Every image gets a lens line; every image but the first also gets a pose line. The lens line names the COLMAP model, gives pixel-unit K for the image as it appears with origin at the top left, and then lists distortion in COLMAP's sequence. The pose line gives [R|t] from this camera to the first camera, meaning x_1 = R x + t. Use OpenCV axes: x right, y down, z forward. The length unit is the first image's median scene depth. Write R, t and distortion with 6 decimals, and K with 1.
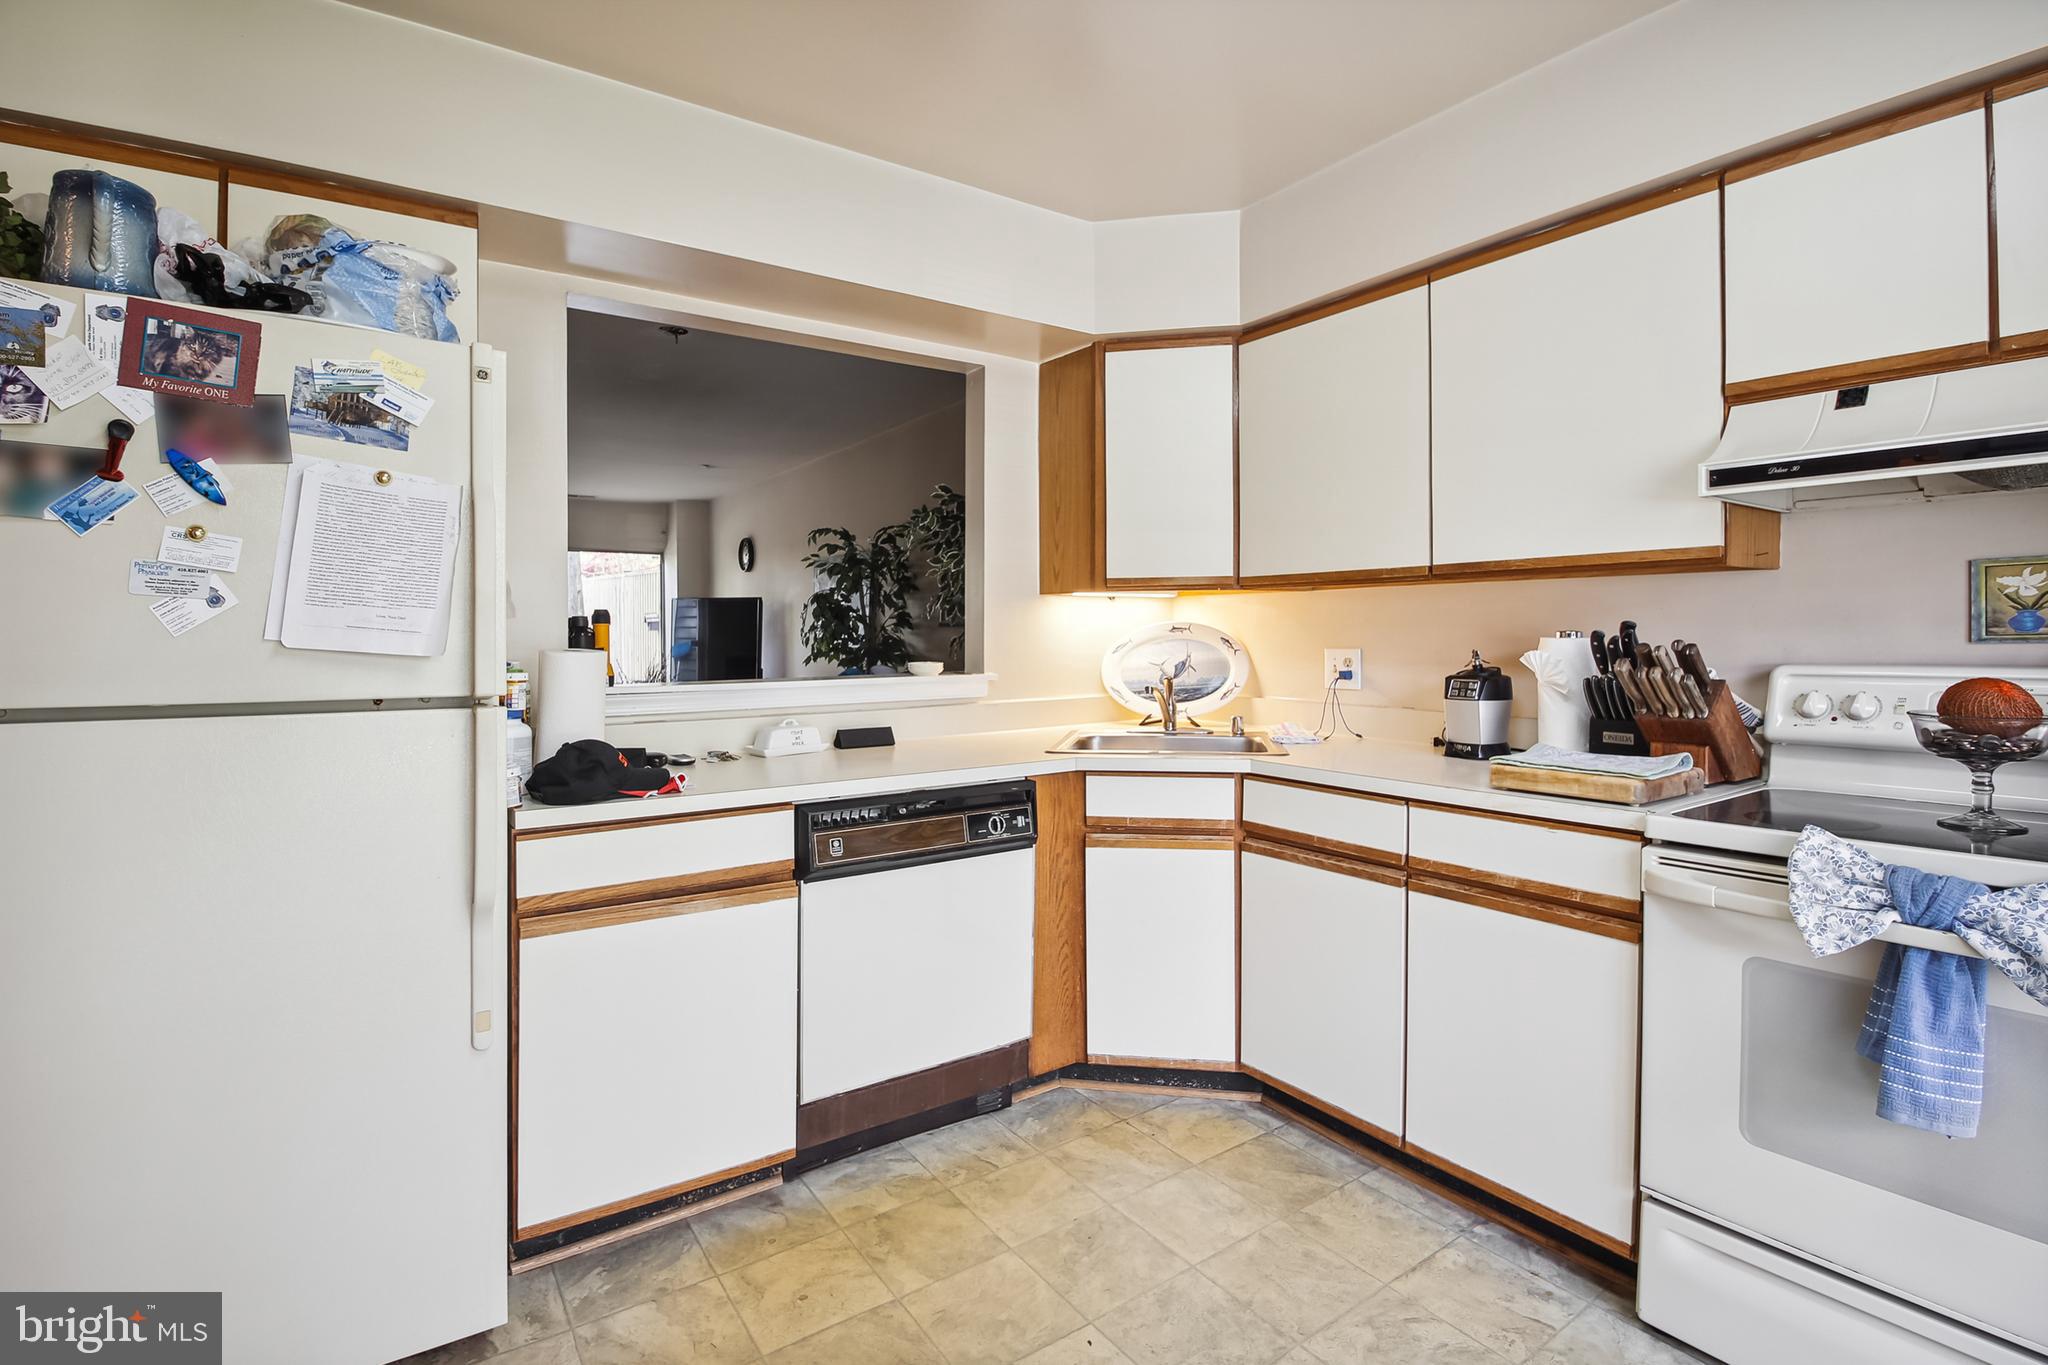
lens RADIAL K [[933.2, 0, 1023.0], [0, 933.2, 637.7], [0, 0, 1]] dist [-0.034914, -0.001030]
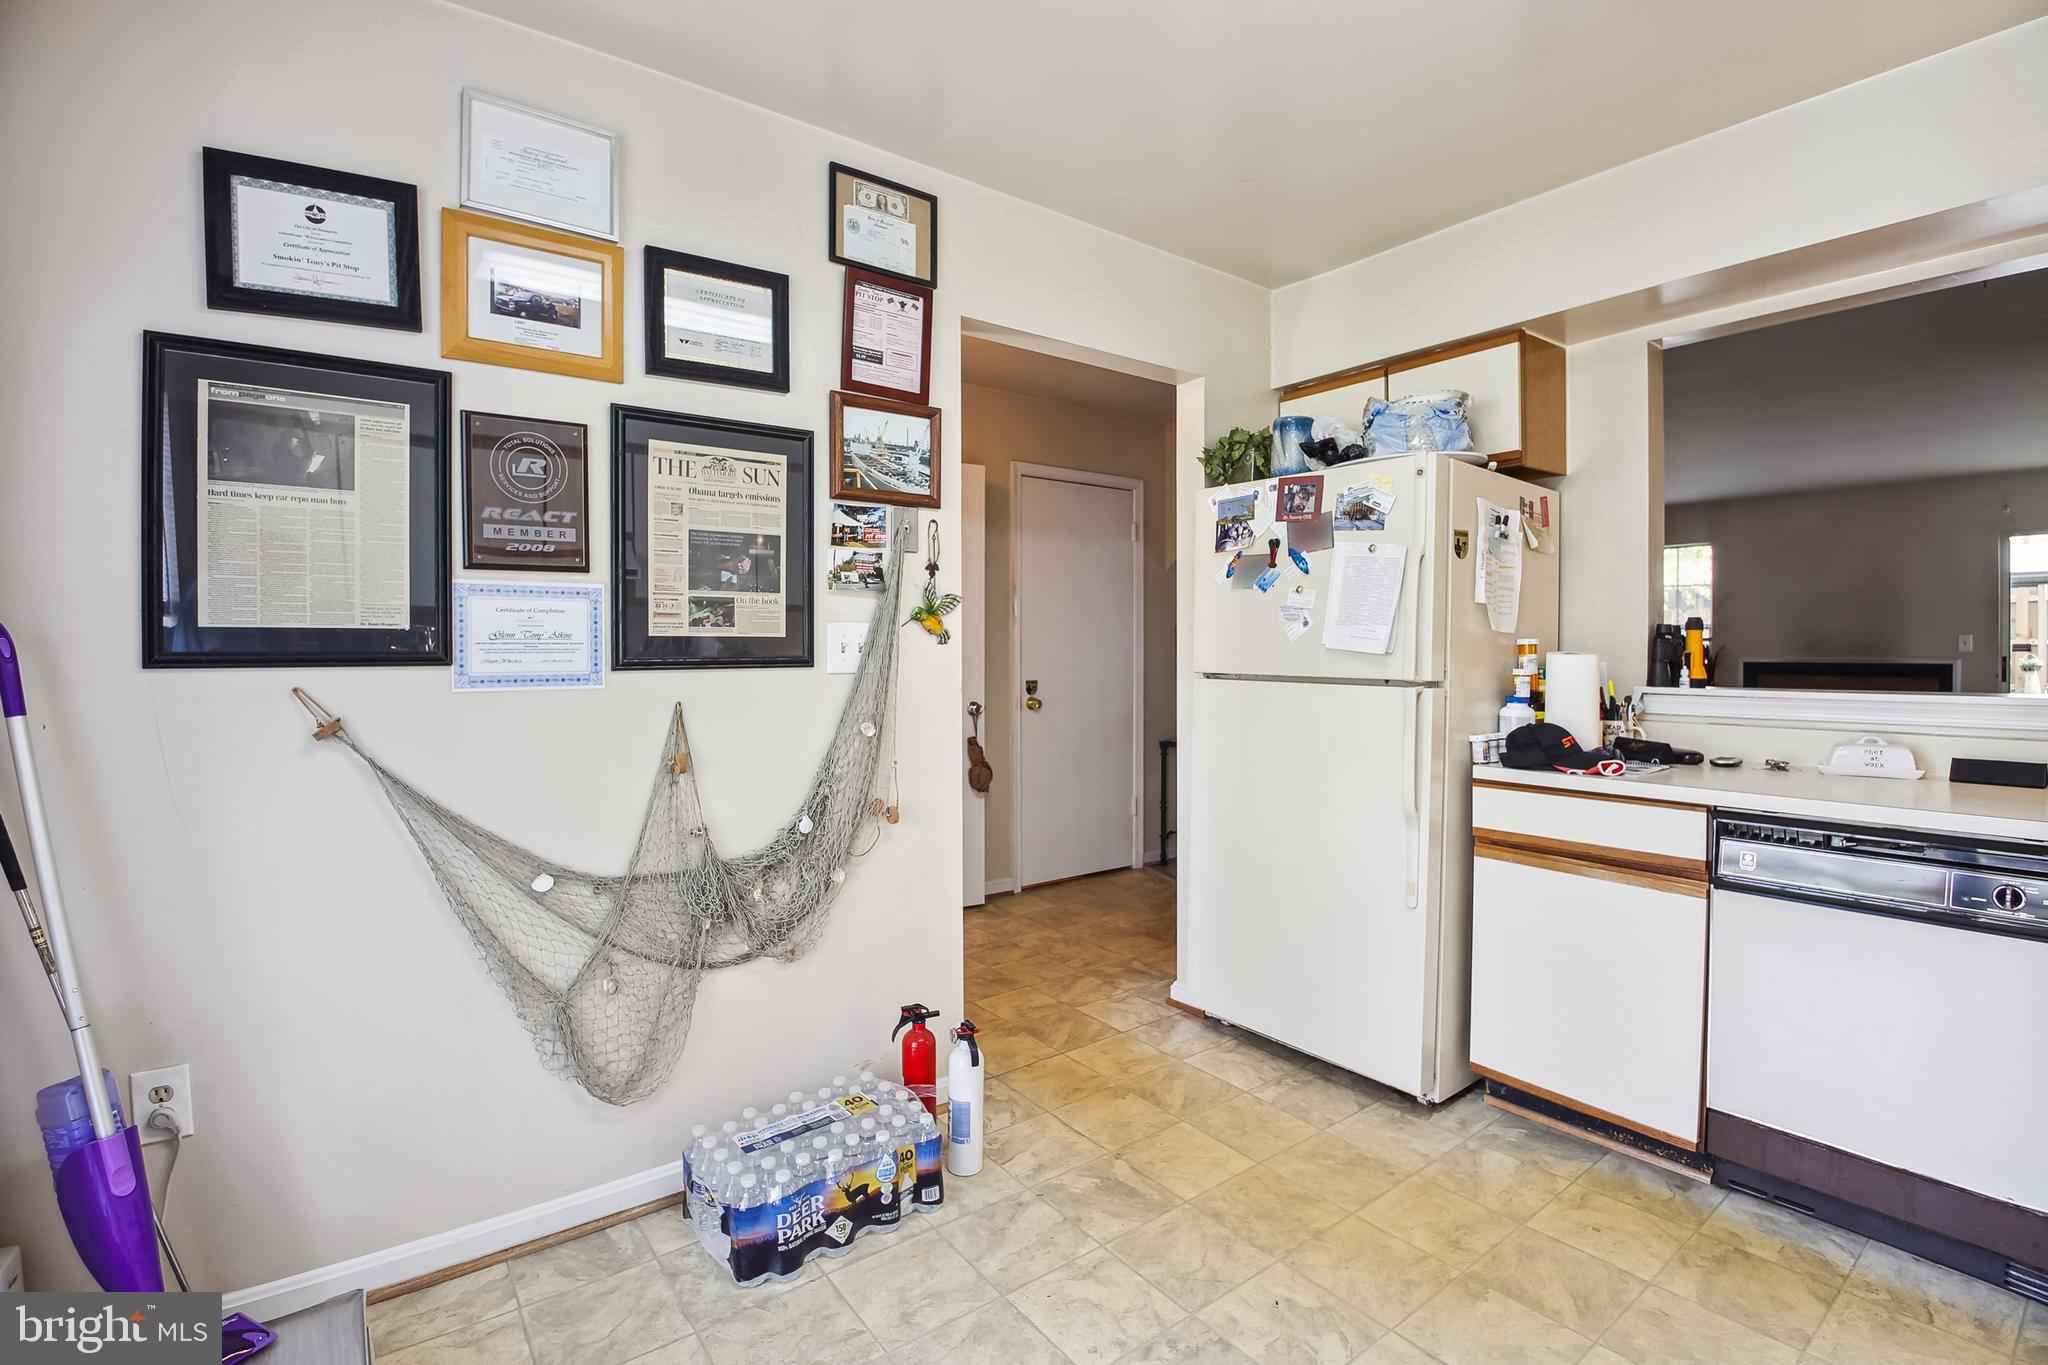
lens RADIAL K [[933.2, 0, 1023.0], [0, 933.2, 637.7], [0, 0, 1]] dist [-0.034914, -0.001030]
pose [[0.033044, -0.004979, -0.999441, 0.992832], [-0.002951, 0.999983, -0.005079, 0.001326], [0.999450, 0.003117, 0.033029, 0.296144]]
